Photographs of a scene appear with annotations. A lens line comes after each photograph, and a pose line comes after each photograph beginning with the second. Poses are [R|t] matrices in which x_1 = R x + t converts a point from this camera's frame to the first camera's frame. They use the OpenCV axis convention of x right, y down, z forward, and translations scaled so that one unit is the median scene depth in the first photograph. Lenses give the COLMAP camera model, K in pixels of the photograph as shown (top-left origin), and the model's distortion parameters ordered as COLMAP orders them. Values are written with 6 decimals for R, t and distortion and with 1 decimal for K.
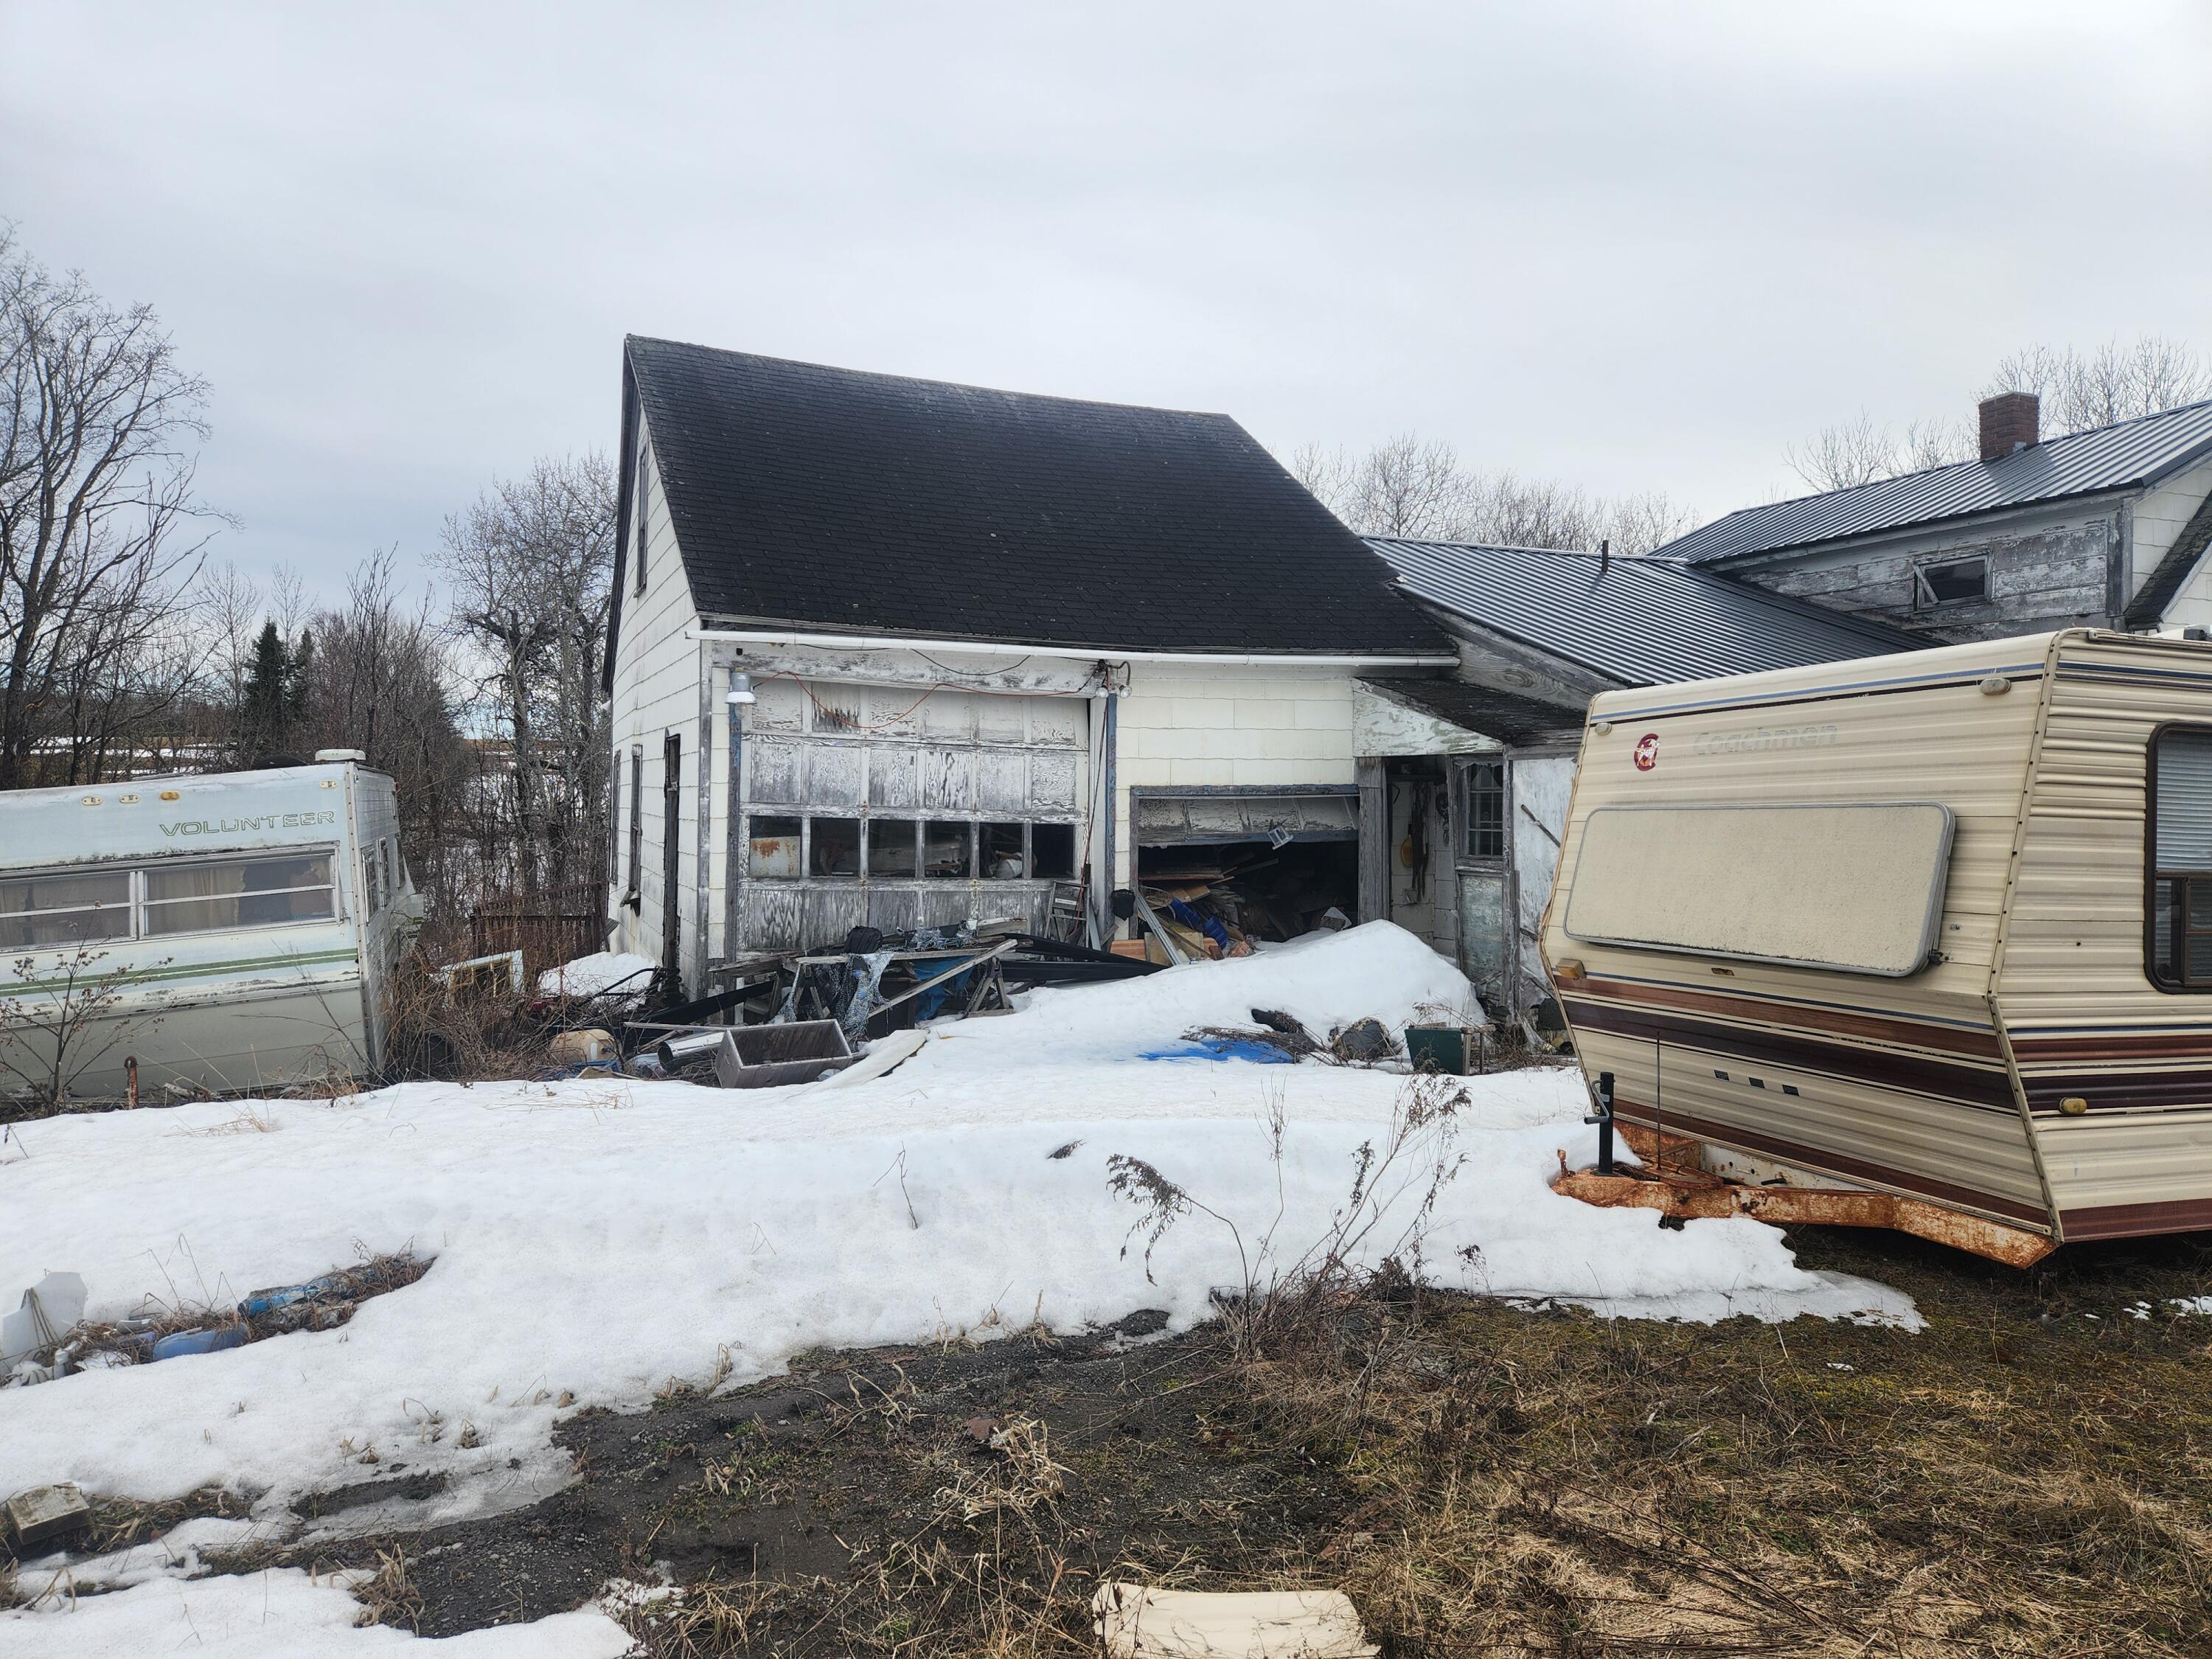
lens RADIAL K [[1473.0, 0, 1099.6], [0, 1473.0, 801.8], [0, 0, 1]] dist [0.113213, -0.098212]
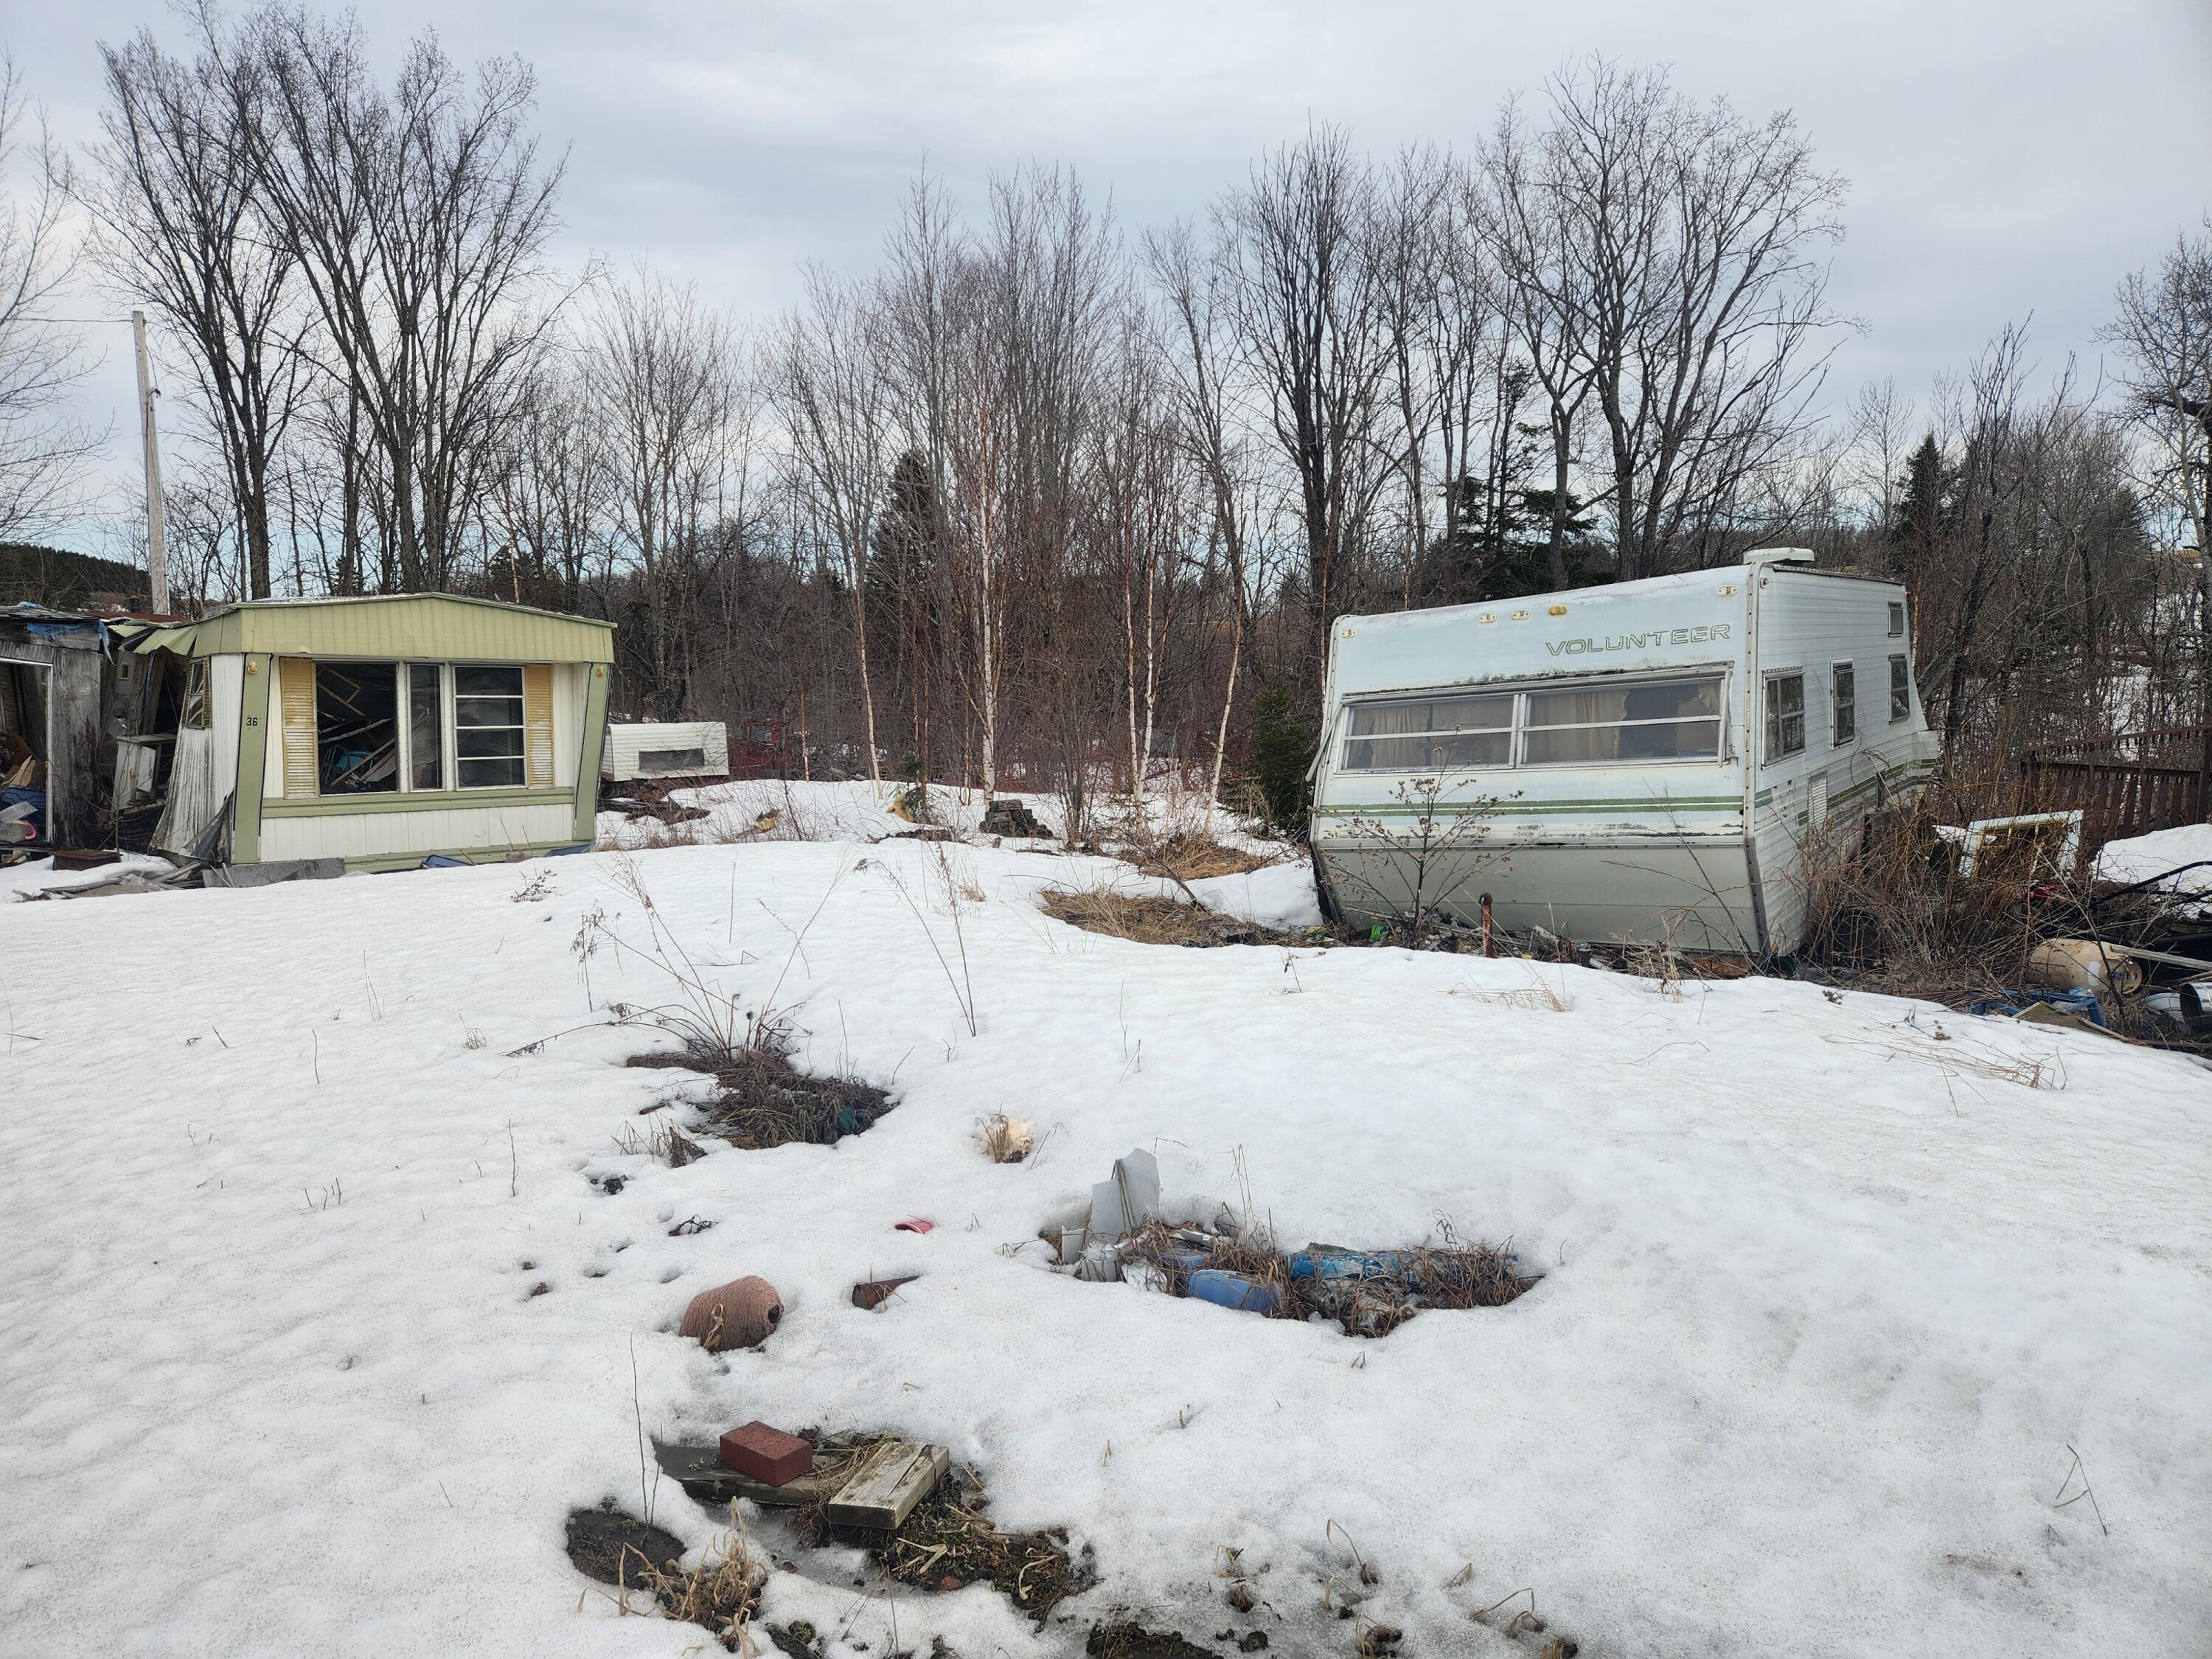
lens RADIAL K [[1473.0, 0, 1099.6], [0, 1473.0, 801.8], [0, 0, 1]] dist [0.113213, -0.098212]
pose [[0.525535, 0.083645, -0.846650, 0.001493], [0.012612, 0.994280, 0.106058, 0.011743], [0.850678, -0.066415, 0.521474, 0.300348]]
